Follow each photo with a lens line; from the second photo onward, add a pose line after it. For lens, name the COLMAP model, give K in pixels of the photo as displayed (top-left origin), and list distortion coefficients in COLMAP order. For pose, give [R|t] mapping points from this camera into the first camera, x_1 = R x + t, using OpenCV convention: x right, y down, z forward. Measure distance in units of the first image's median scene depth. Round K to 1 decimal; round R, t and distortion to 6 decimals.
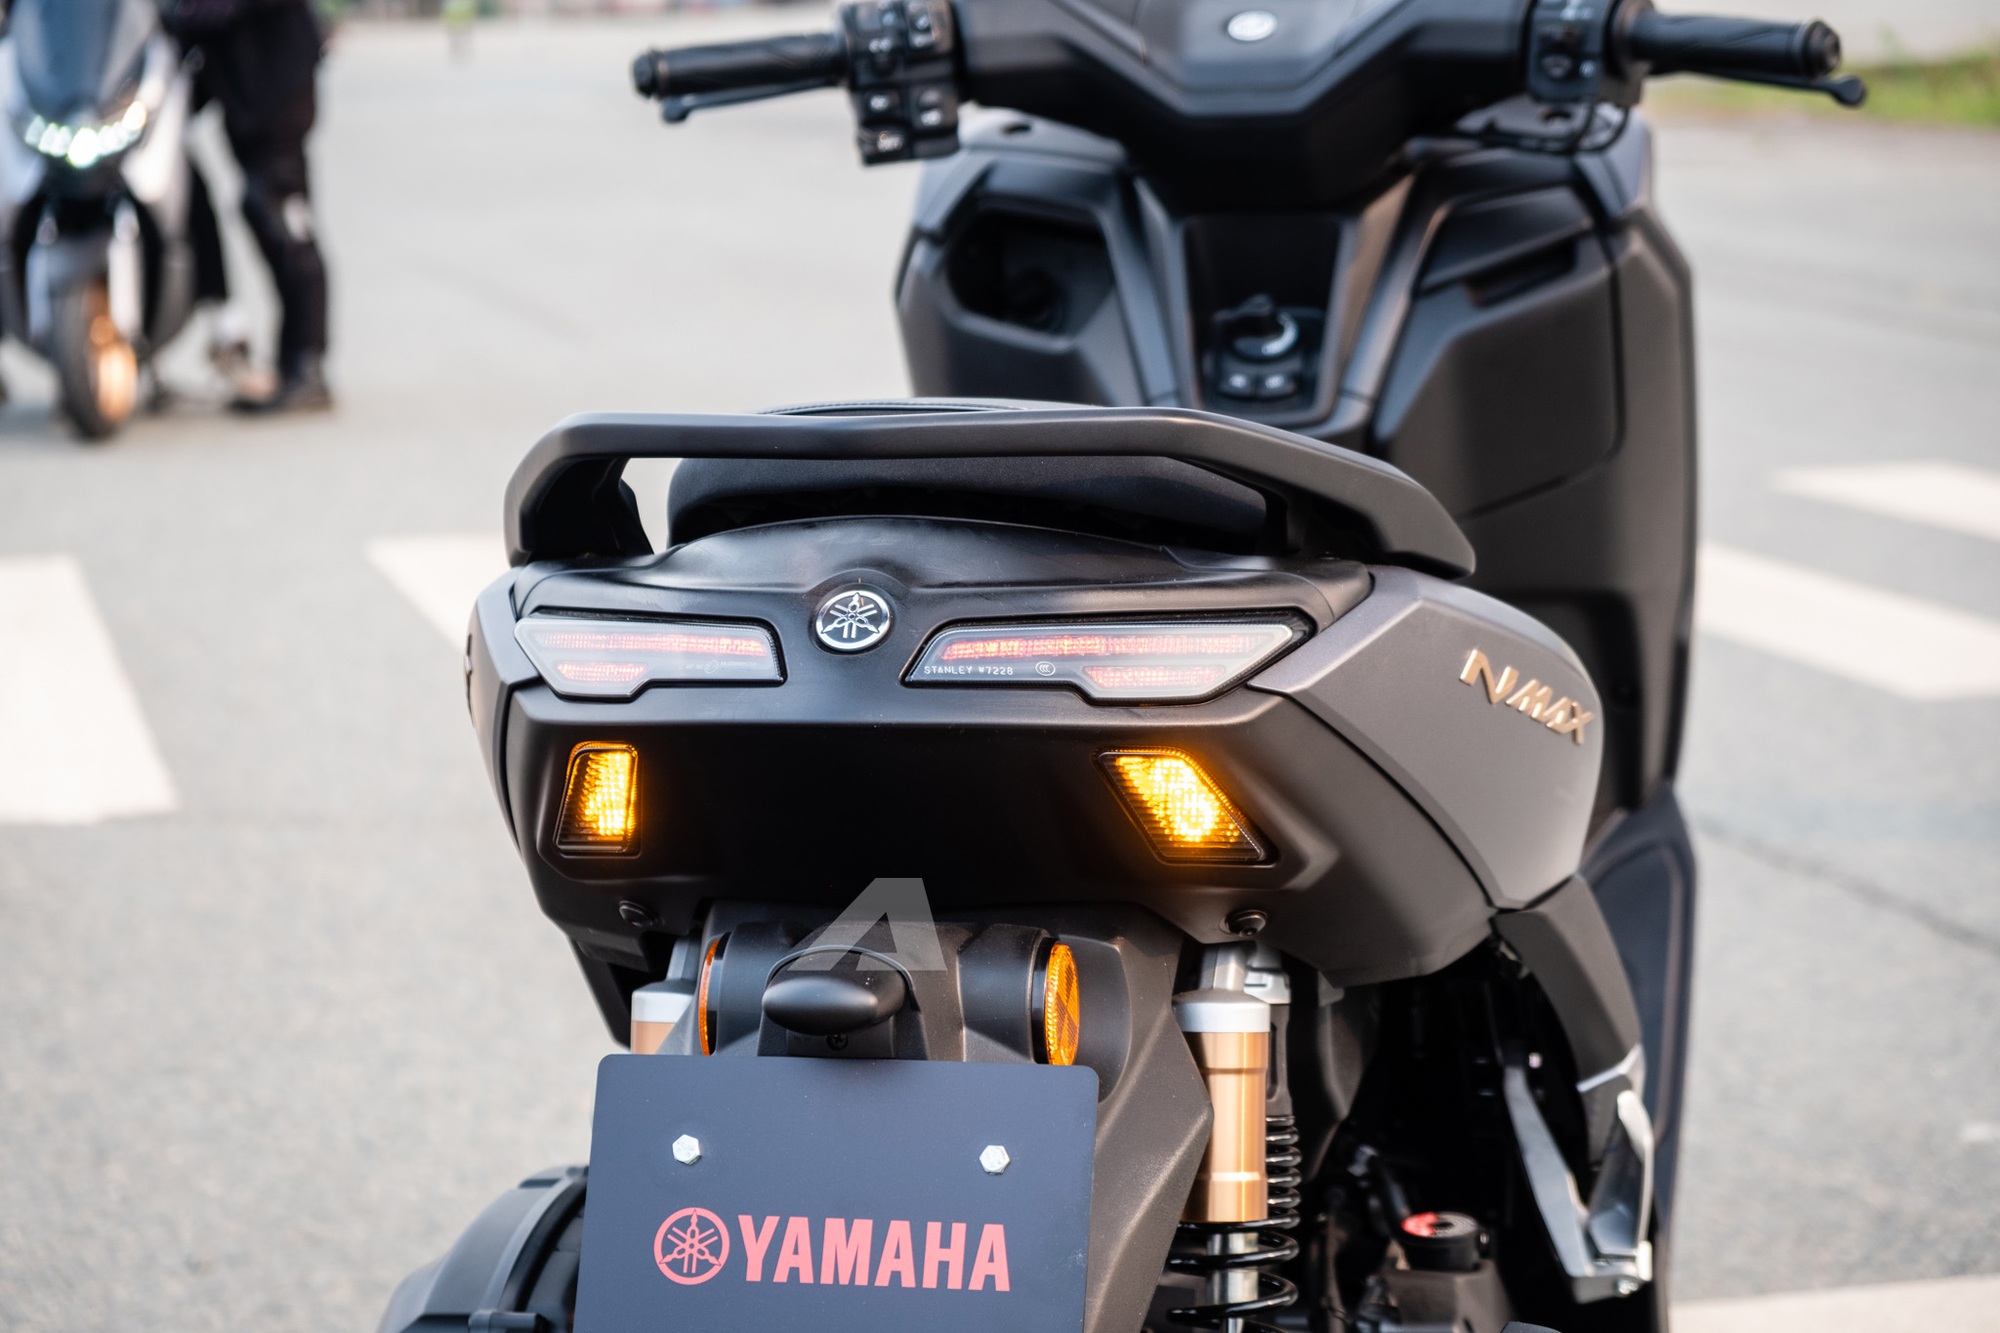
lens RADIAL K [[4832.6, 0, 1000.0], [0, 4832.6, 666.5], [0, 0, 1]] dist [0.118155, 0.232956]
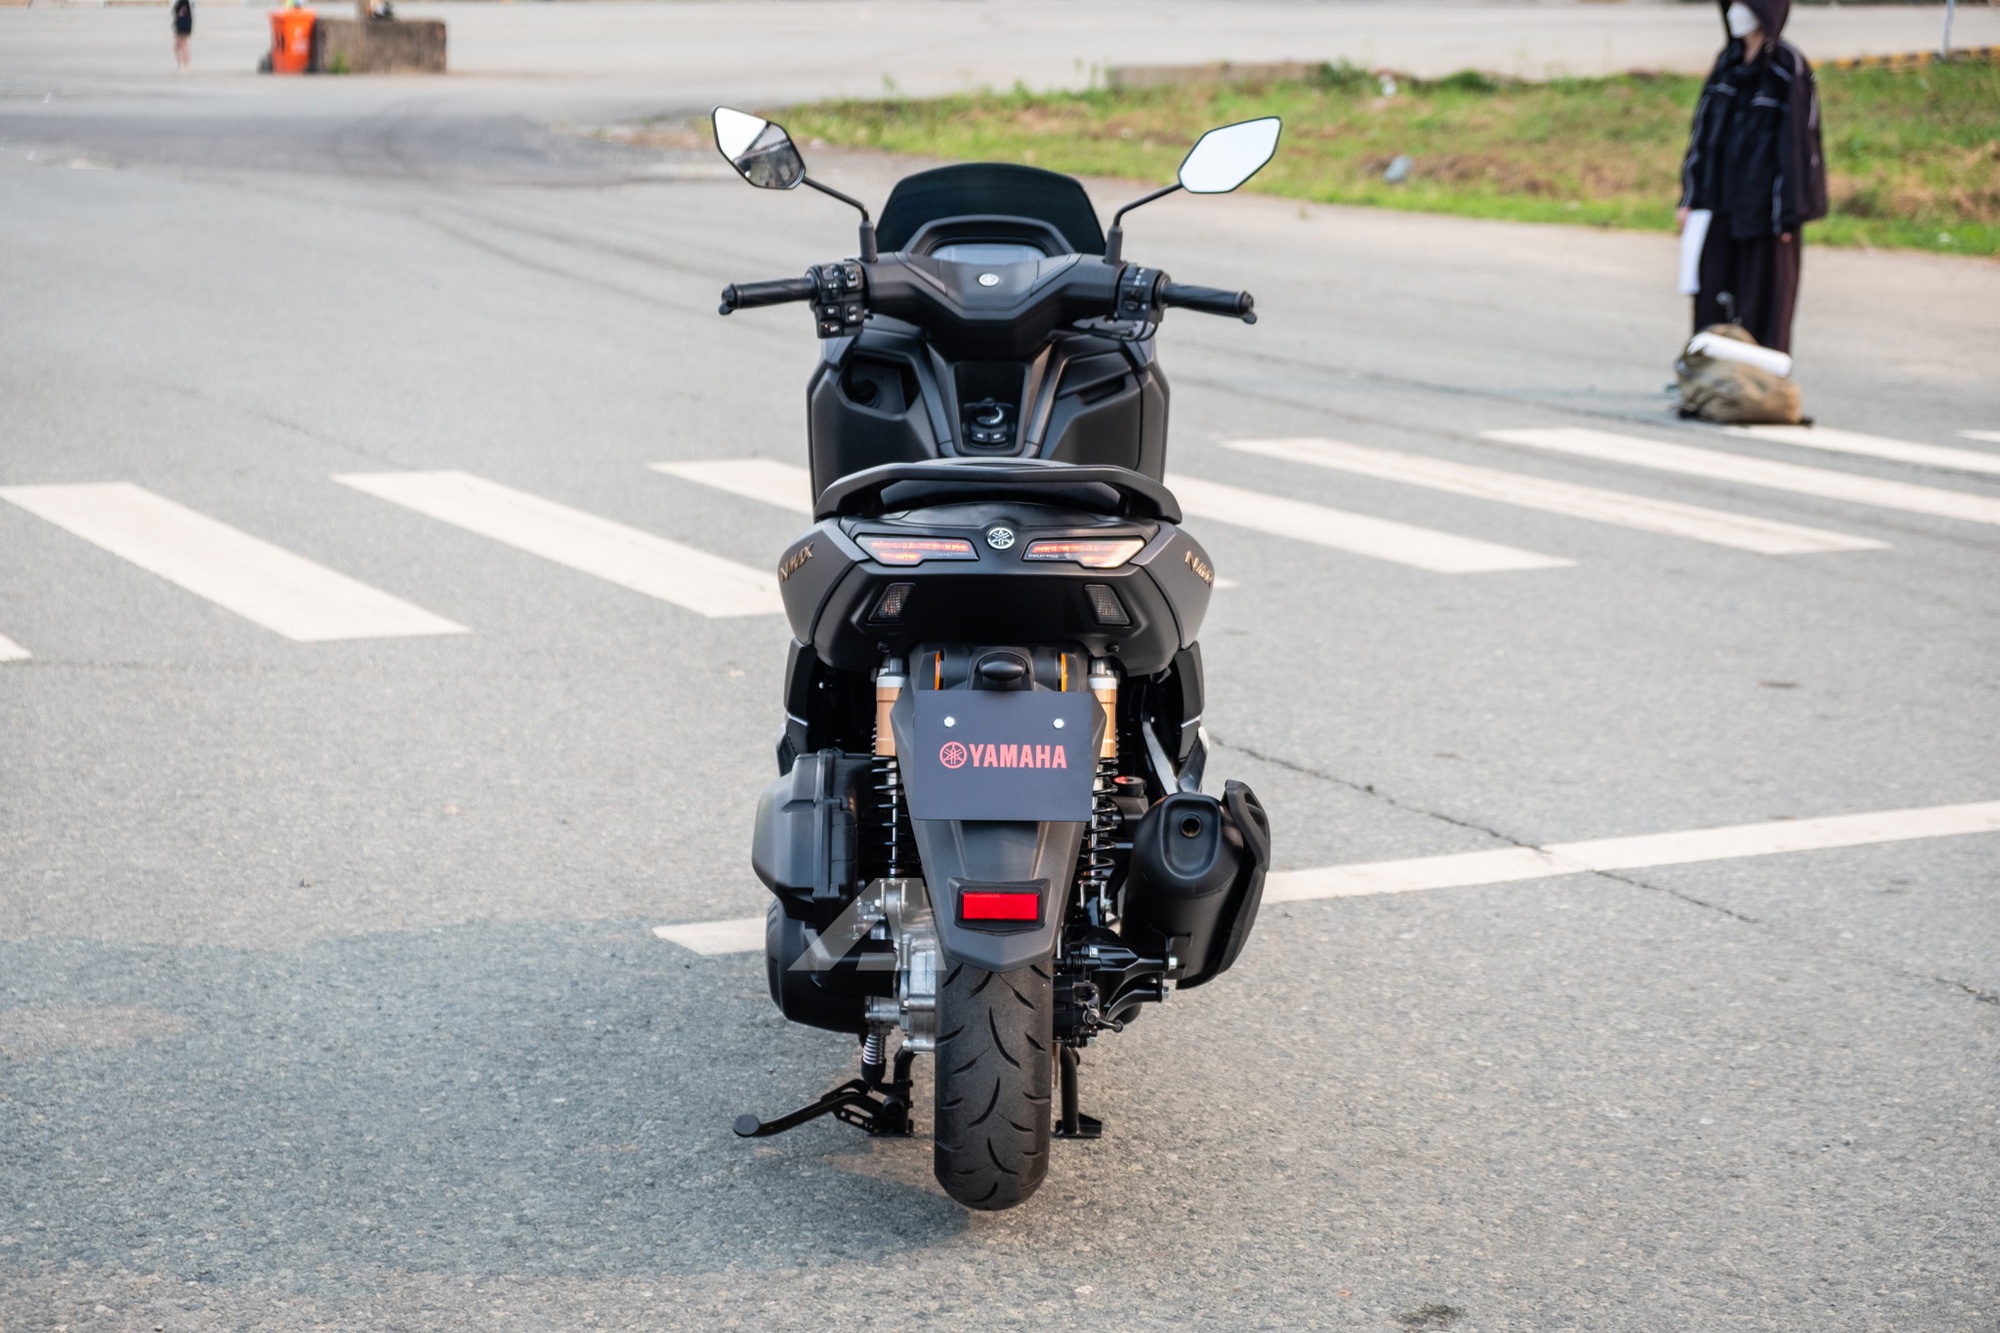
lens RADIAL K [[4153.4, 0, 1000.0], [0, 4153.4, 666.5], [0, 0, 1]] dist [0.082451, 0.117891]
pose [[0.975964, 0.000829, 0.217932, -0.371829], [-0.004616, 0.999847, 0.016871, 0.016309], [-0.217884, -0.017471, 0.975818, -0.915434]]
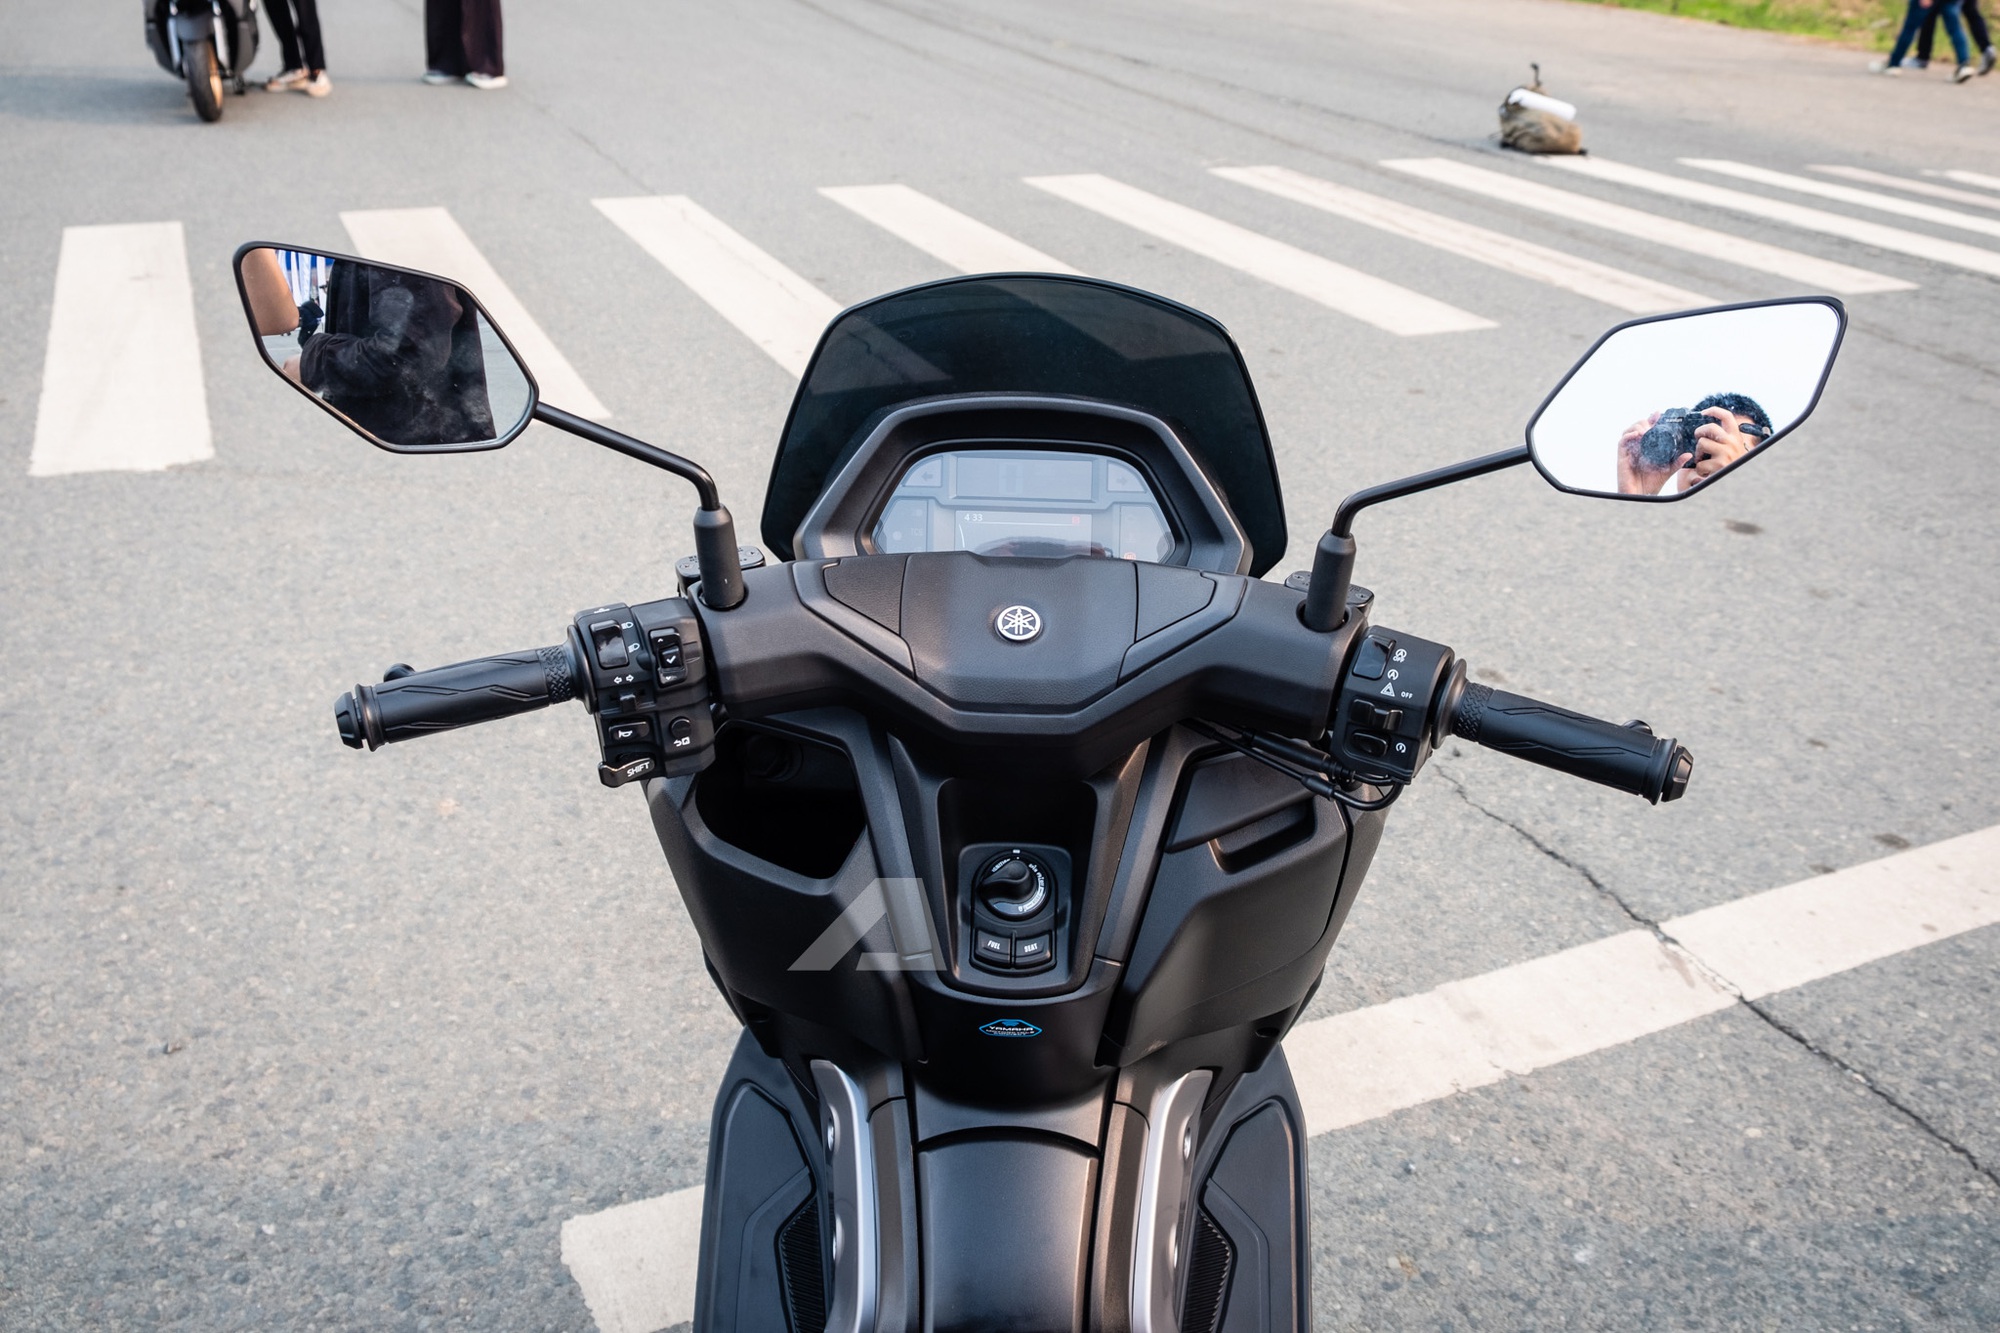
lens RADIAL K [[1835.4, 0, 1015.0], [0, 1835.4, 666.8], [0, 0, 1]] dist [-0.012173, -0.082247]
pose [[0.980782, -0.033444, 0.192217, -0.019090], [-0.022007, 0.959948, 0.279311, -0.228234], [-0.193859, -0.278174, 0.940765, 0.664657]]
